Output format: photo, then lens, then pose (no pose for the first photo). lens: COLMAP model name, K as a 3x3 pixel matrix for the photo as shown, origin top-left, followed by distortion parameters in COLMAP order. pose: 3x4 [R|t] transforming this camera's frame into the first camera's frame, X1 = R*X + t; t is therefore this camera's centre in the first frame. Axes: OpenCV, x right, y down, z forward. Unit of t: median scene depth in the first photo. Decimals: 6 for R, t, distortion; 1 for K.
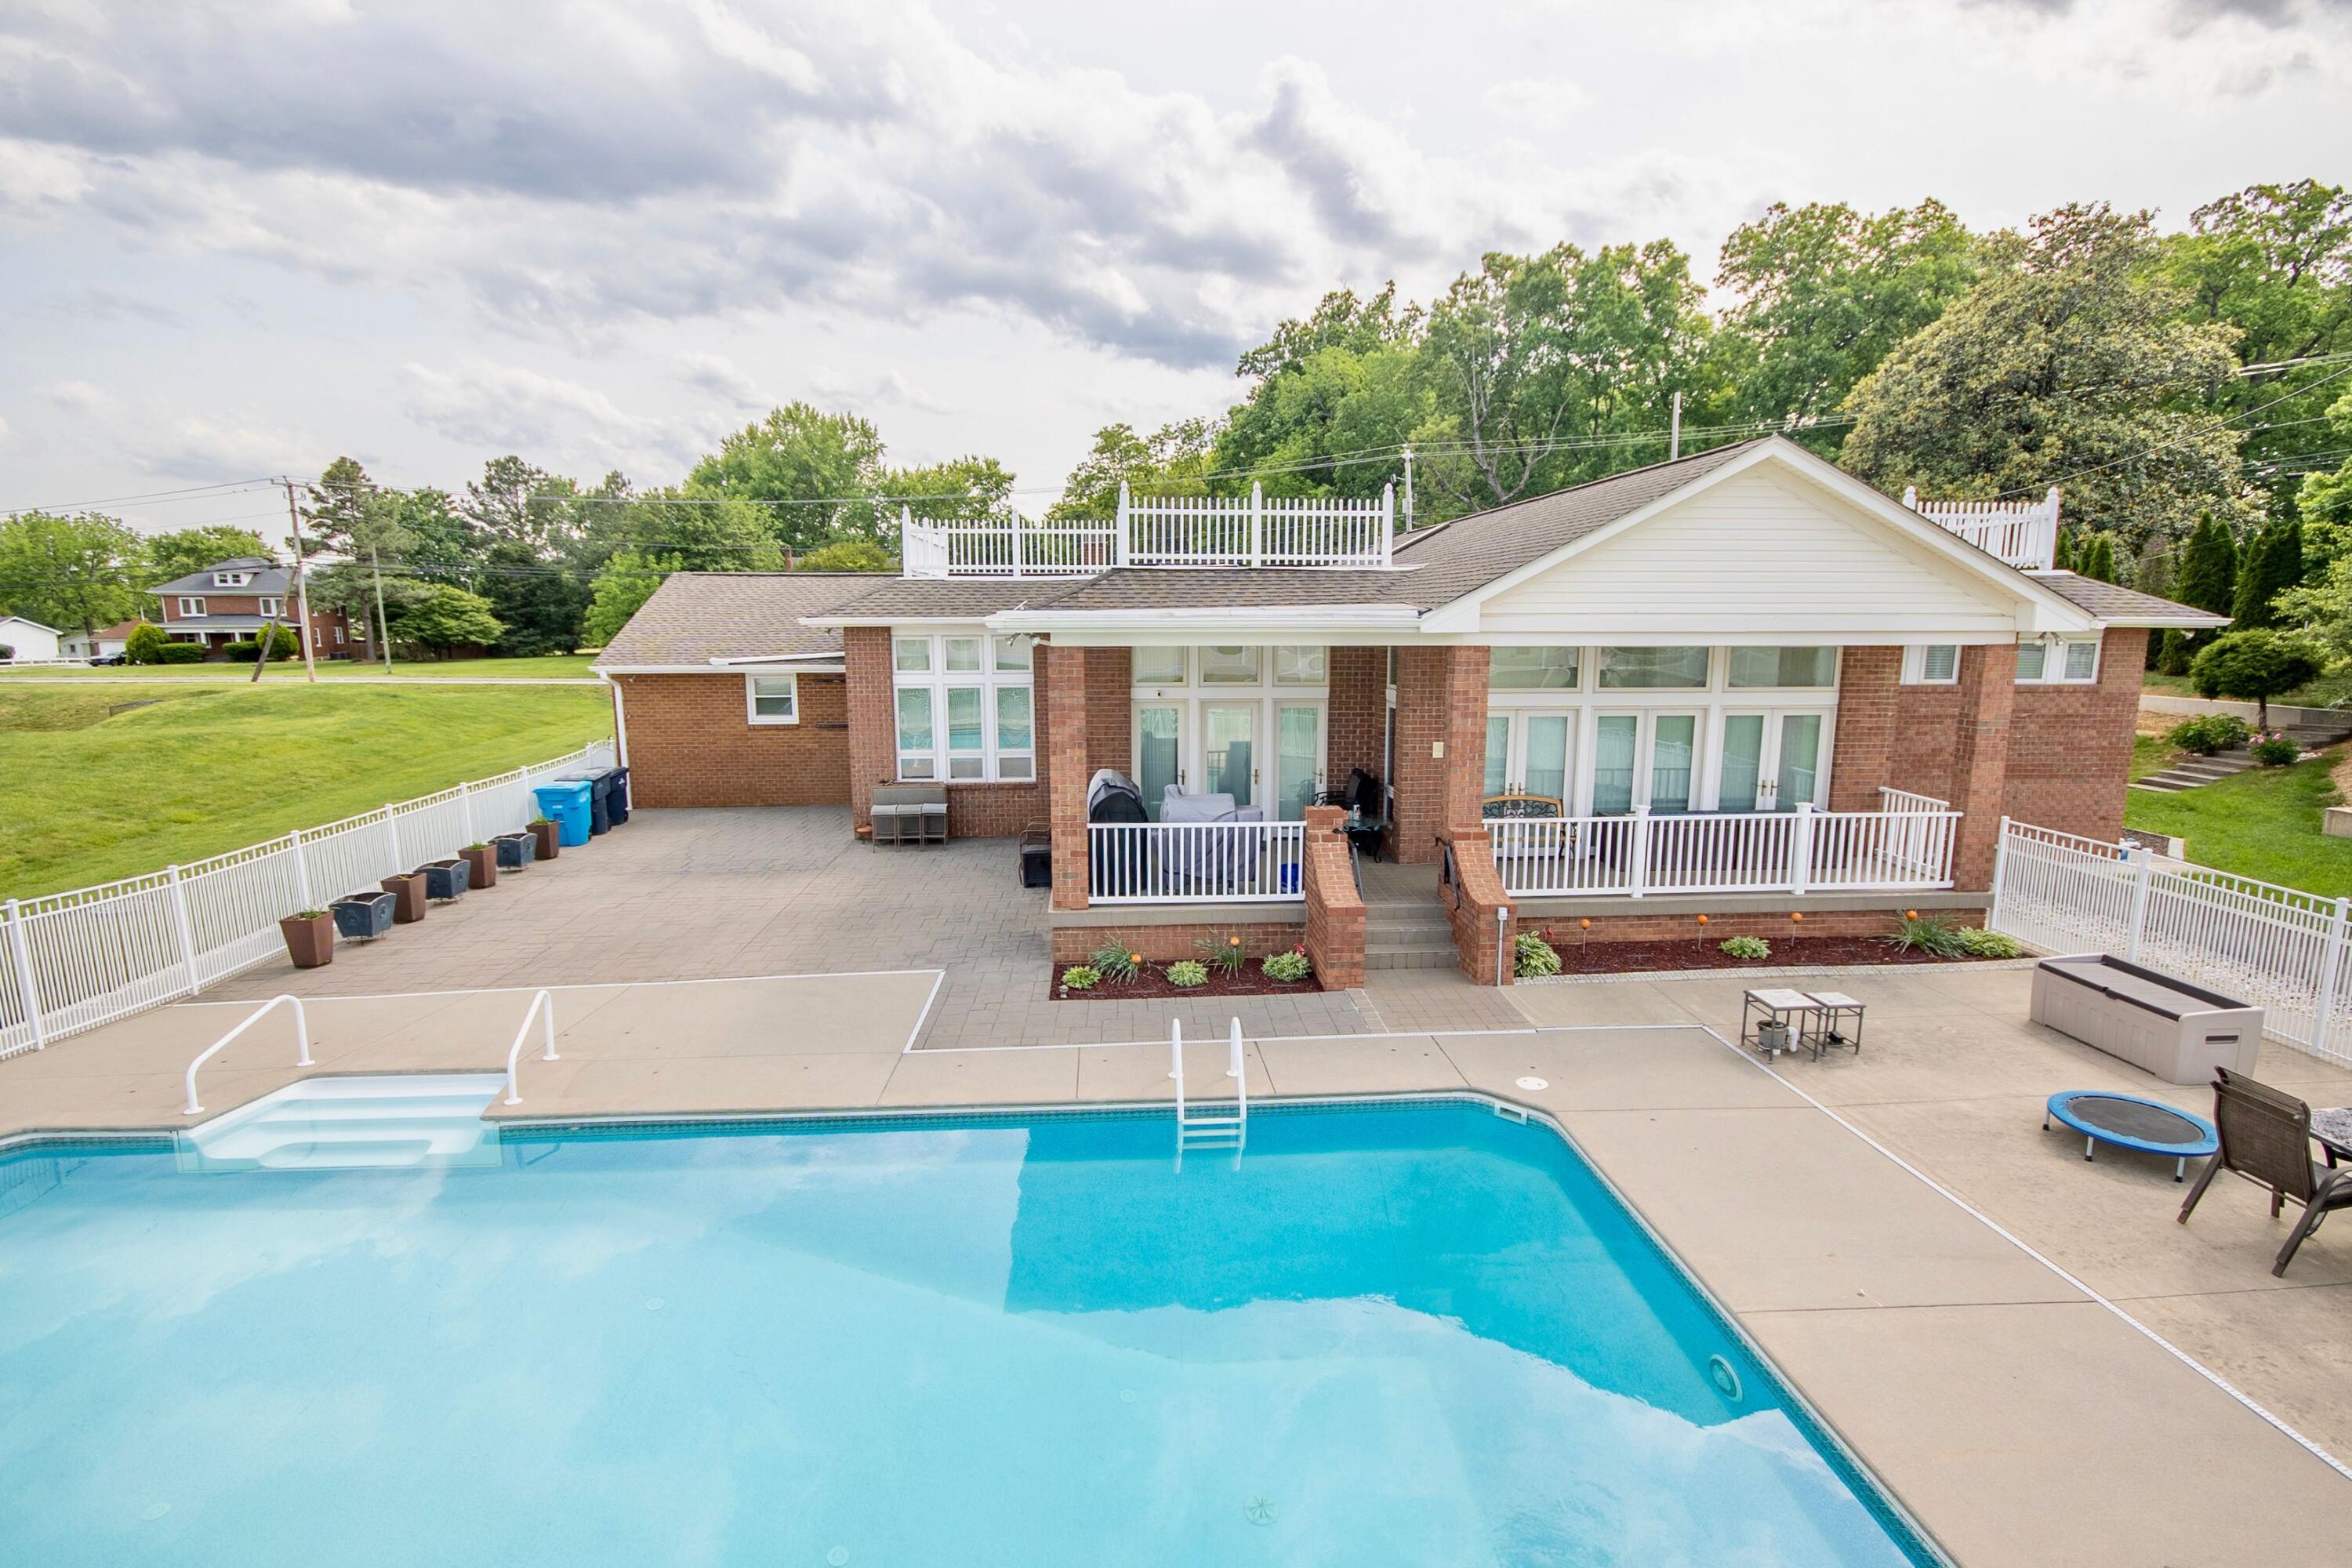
lens RADIAL K [[1102.5, 0, 1176.0], [0, 1102.5, 784.0], [0, 0, 1]] dist [-0.001863, 0.000111]
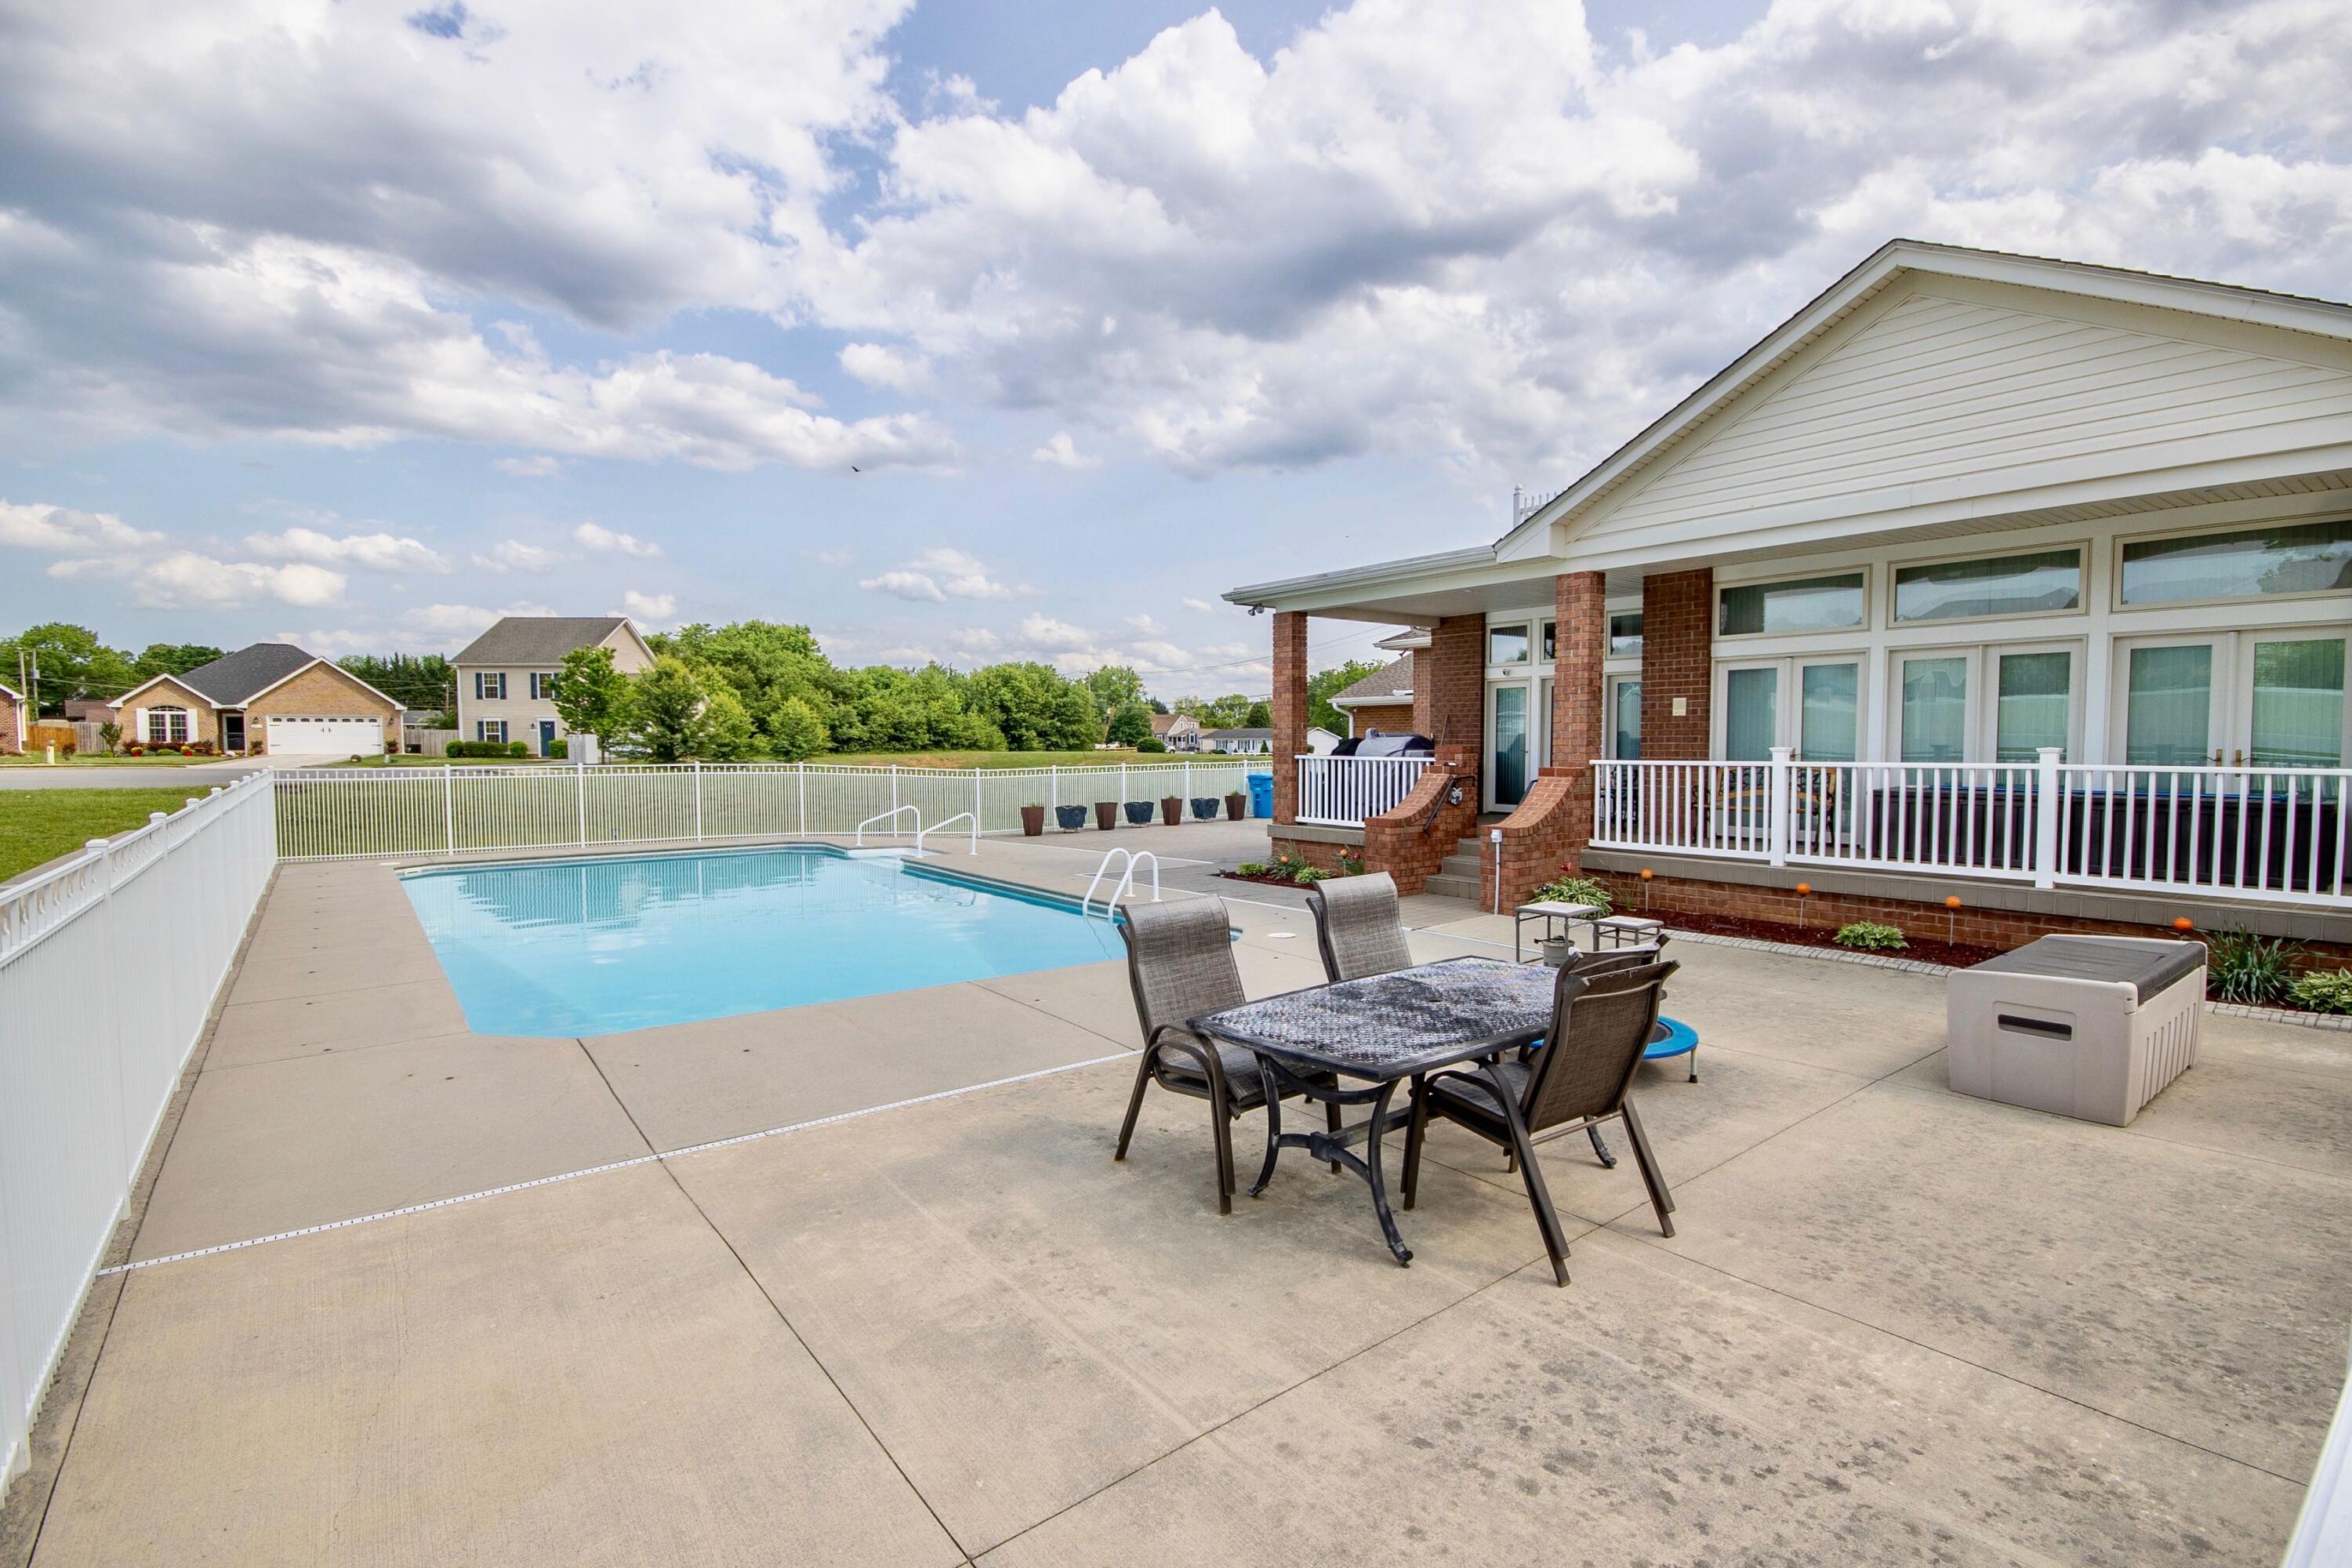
lens RADIAL K [[1085.7, 0, 1167.4], [0, 1085.7, 826.3], [0, 0, 1]] dist [0.000212, 0.000609]
pose [[0.567644, 0.069589, -0.820328, 0.691255], [-0.118737, 0.992924, 0.002068, 0.107252], [0.814667, 0.096230, 0.571890, 0.168888]]
